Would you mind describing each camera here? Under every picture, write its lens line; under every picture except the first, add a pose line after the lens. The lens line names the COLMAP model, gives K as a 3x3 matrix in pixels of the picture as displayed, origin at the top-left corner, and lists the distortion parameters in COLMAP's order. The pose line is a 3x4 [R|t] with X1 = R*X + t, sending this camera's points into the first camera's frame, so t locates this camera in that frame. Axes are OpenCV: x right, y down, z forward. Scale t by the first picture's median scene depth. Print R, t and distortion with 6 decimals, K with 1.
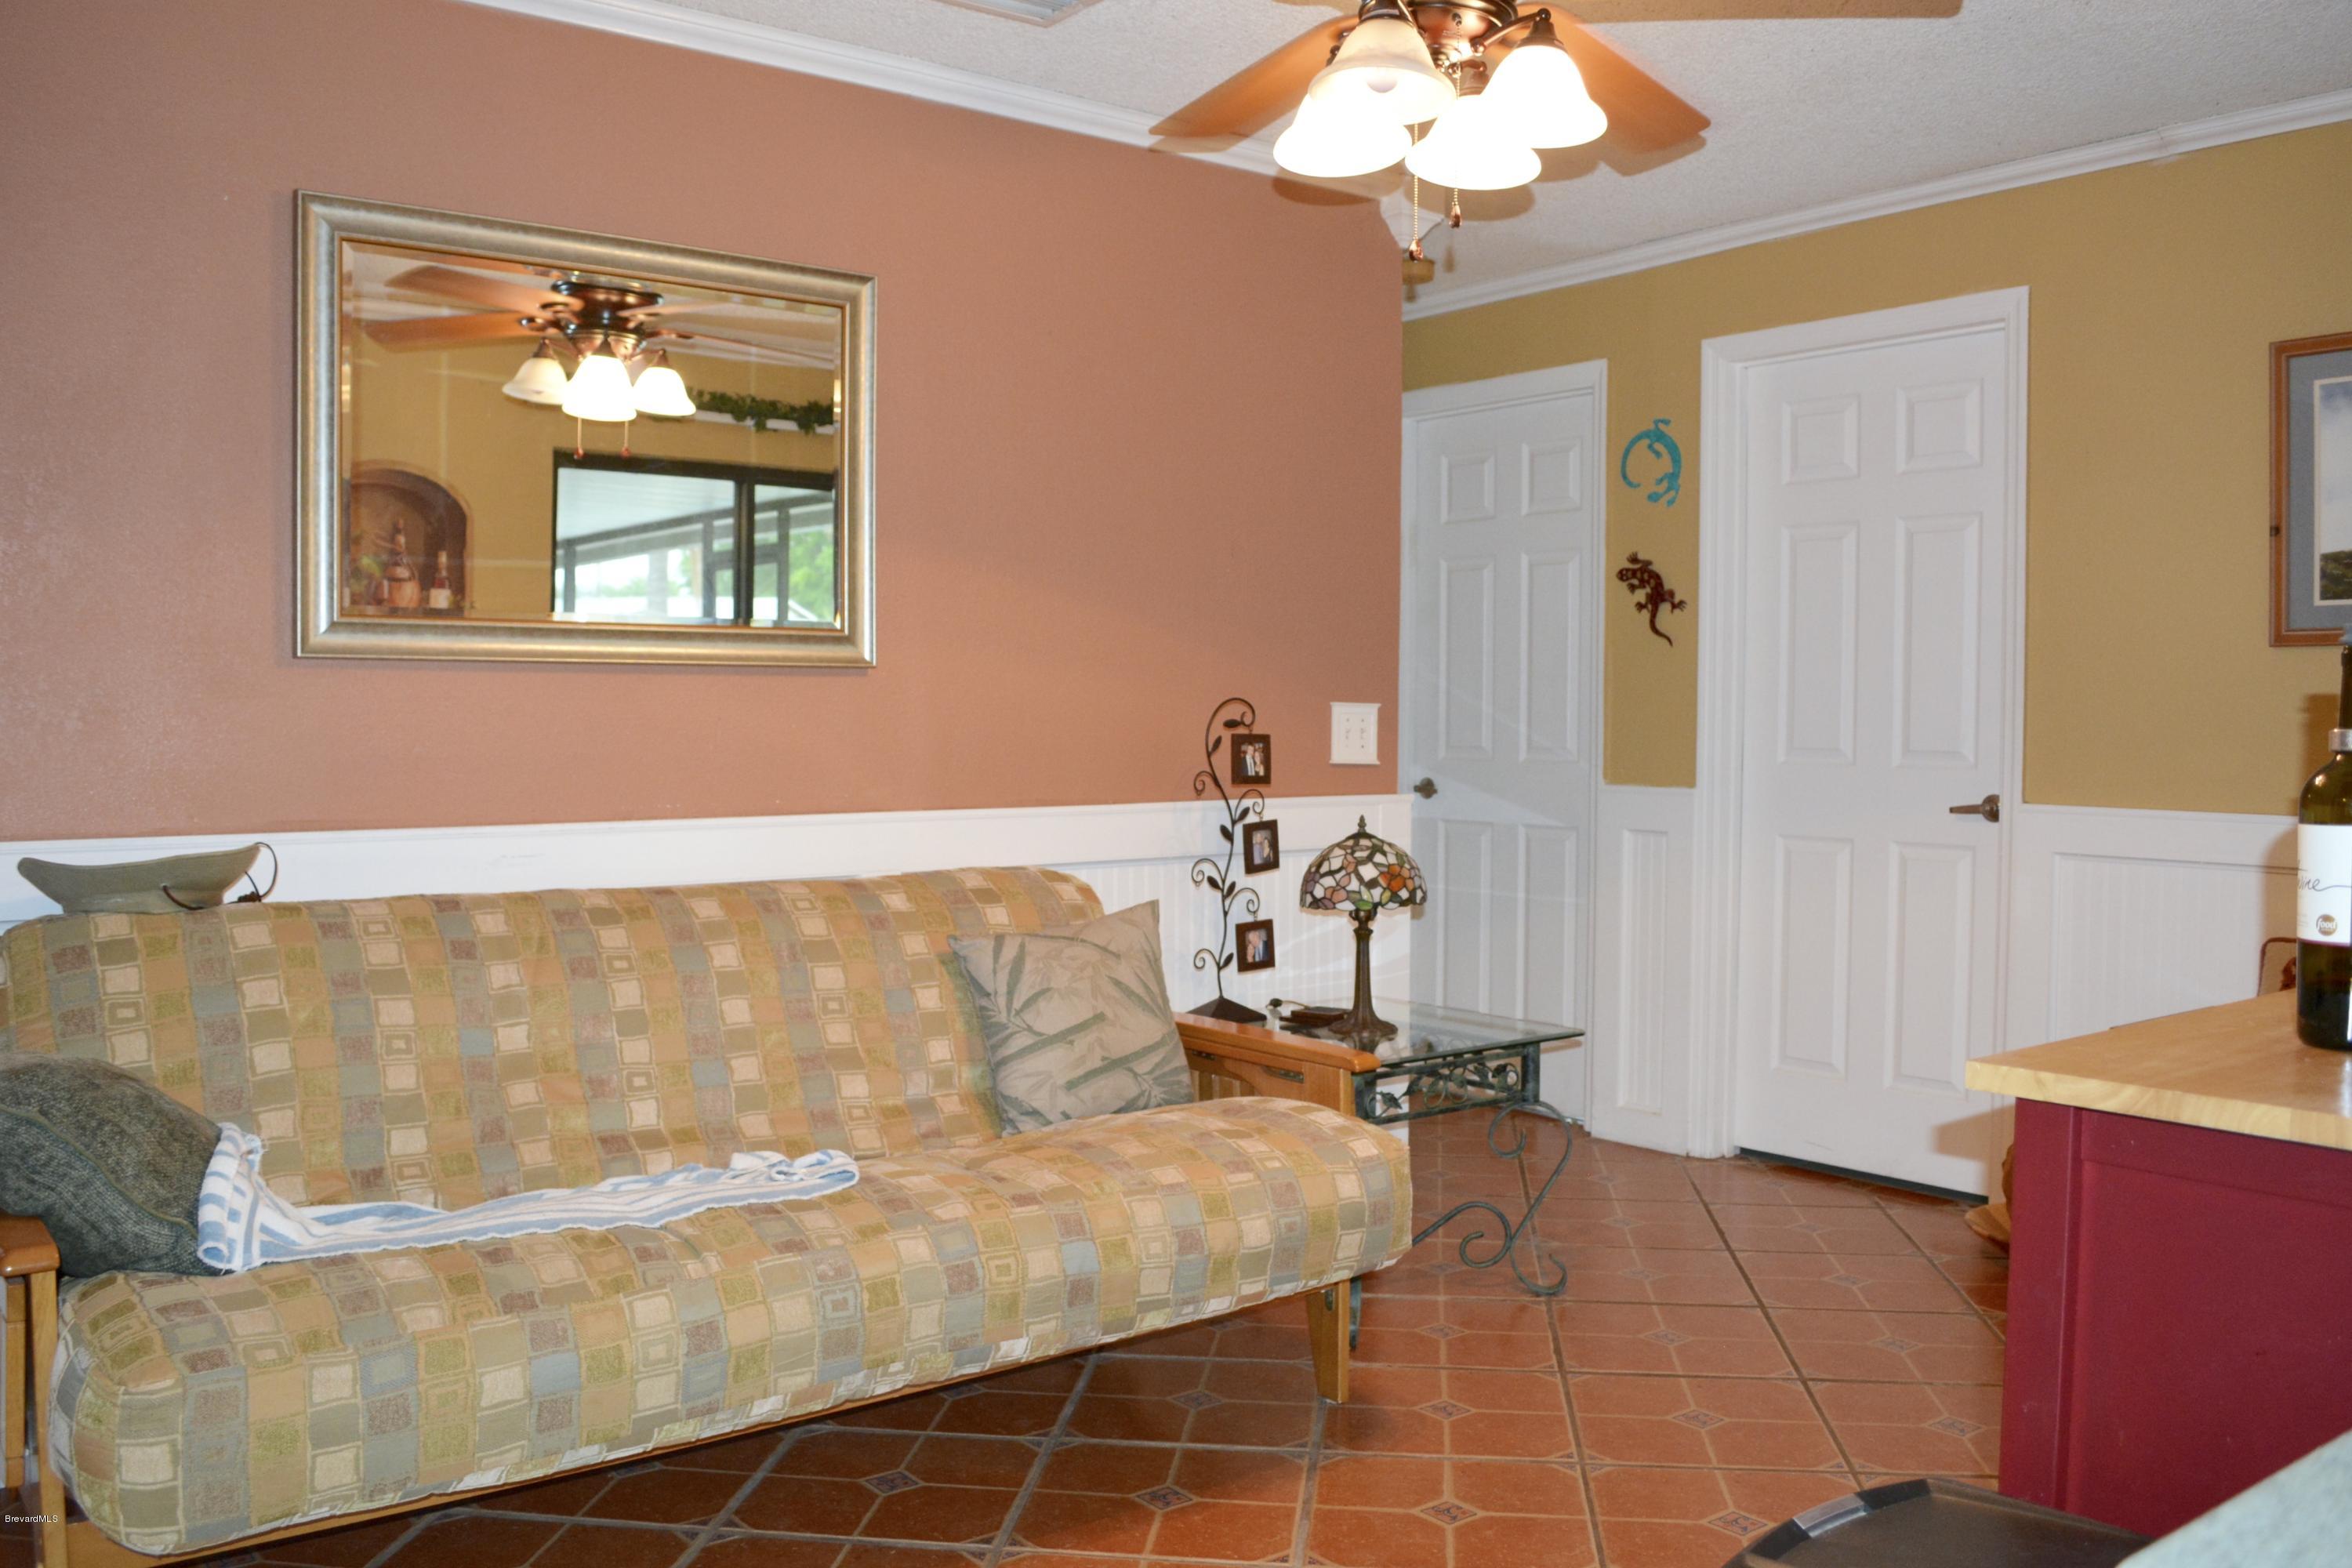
lens RADIAL K [[1878.2, 0, 1176.0], [0, 1878.2, 784.0], [0, 0, 1]] dist [-0.121684, 0.046659]
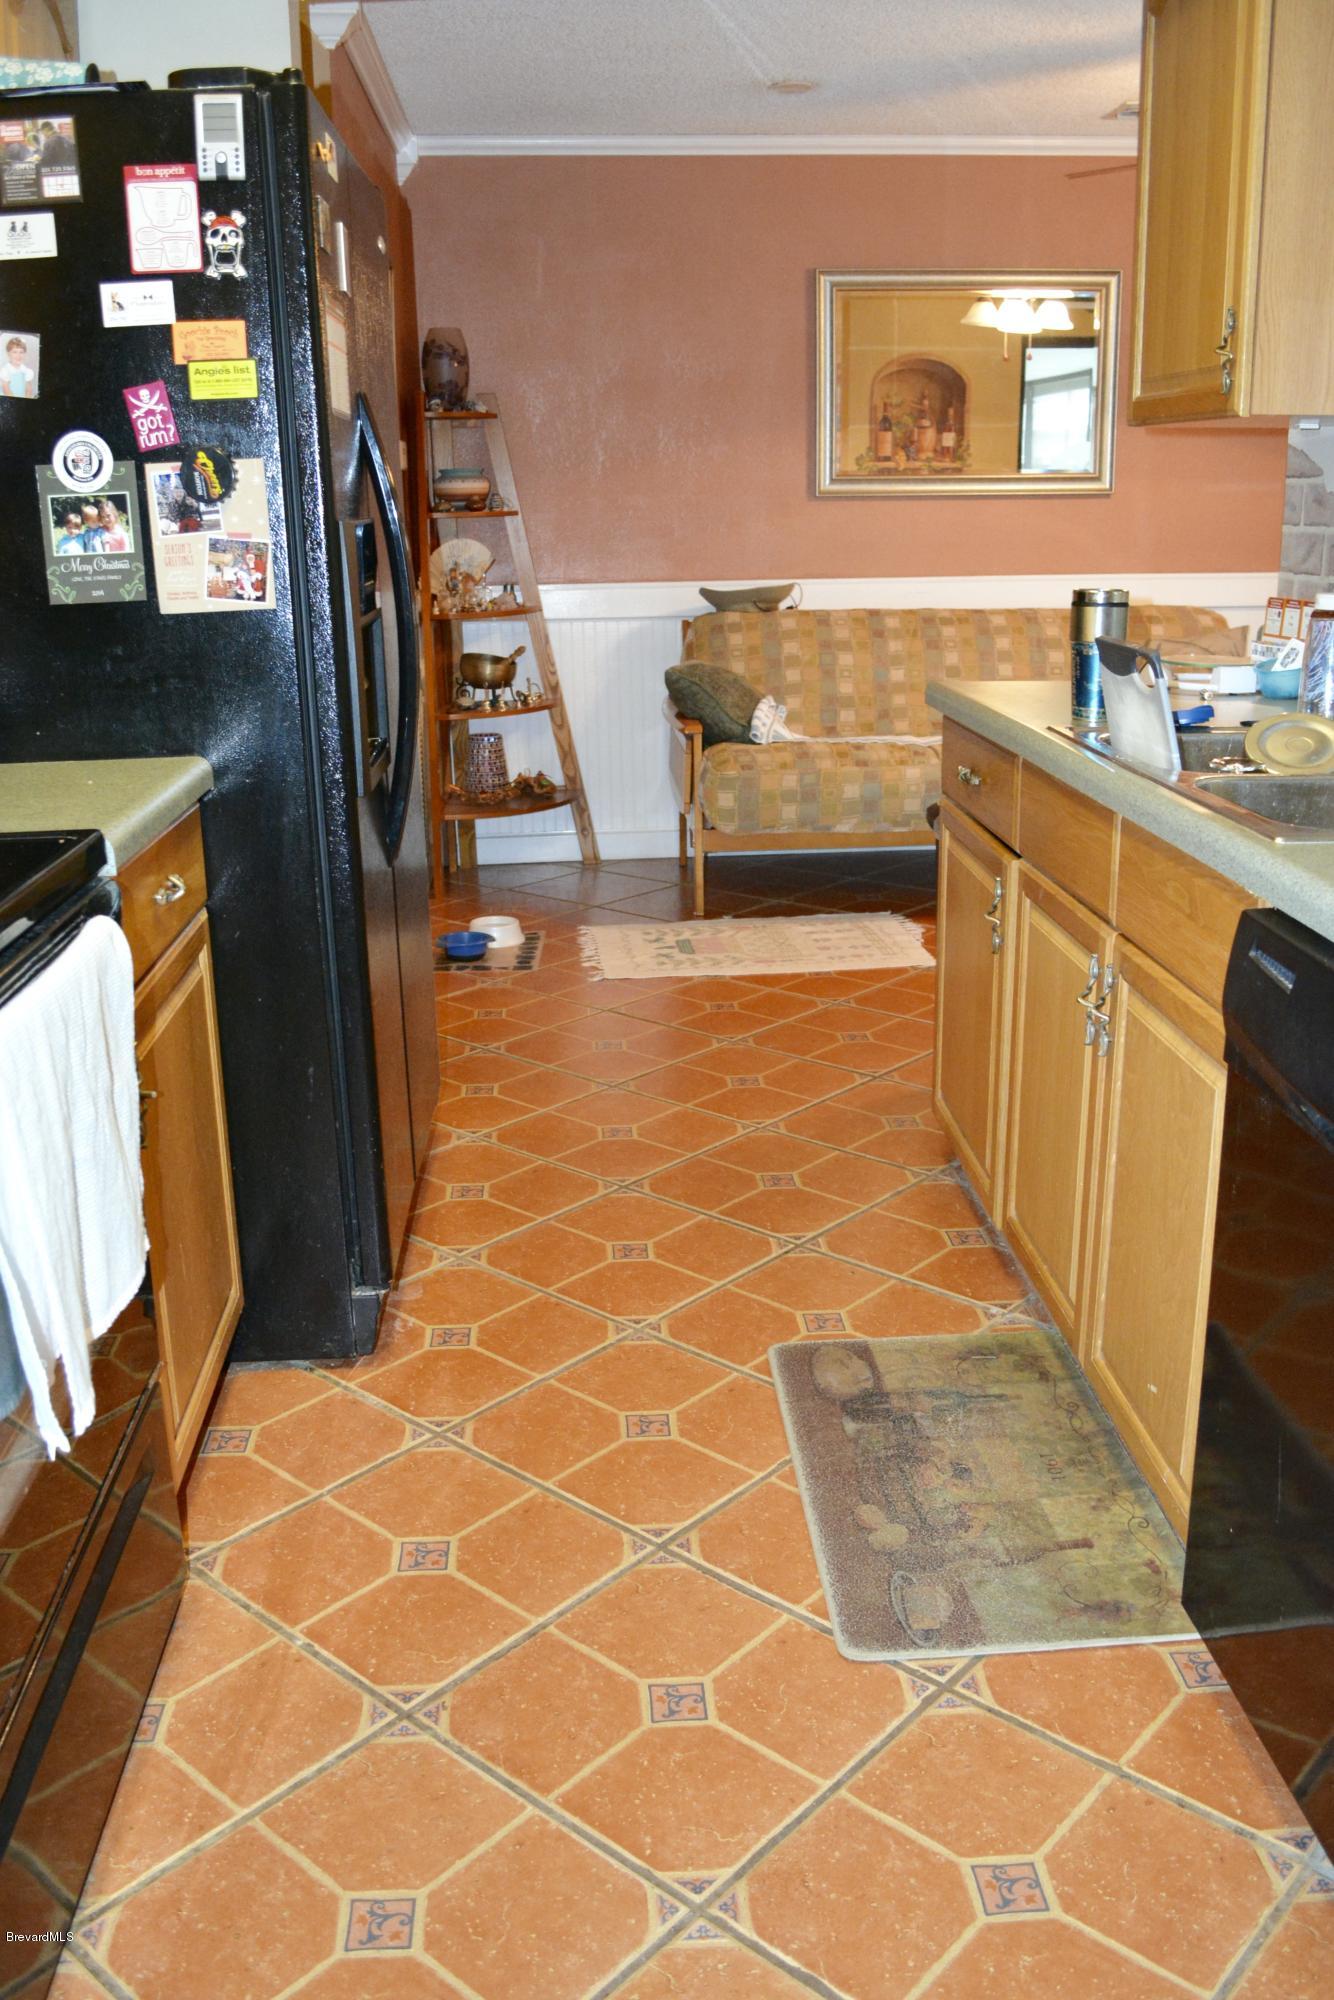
lens RADIAL K [[1693.4, 0, 667.0], [0, 1693.4, 1000.0], [0, 0, 1]] dist [-0.075984, 0.020754]
pose [[0.816838, 0.147677, -0.557645, 0.568814], [-0.000805, 0.966968, 0.254896, -0.000074], [0.576867, -0.207760, 0.789975, -0.792319]]
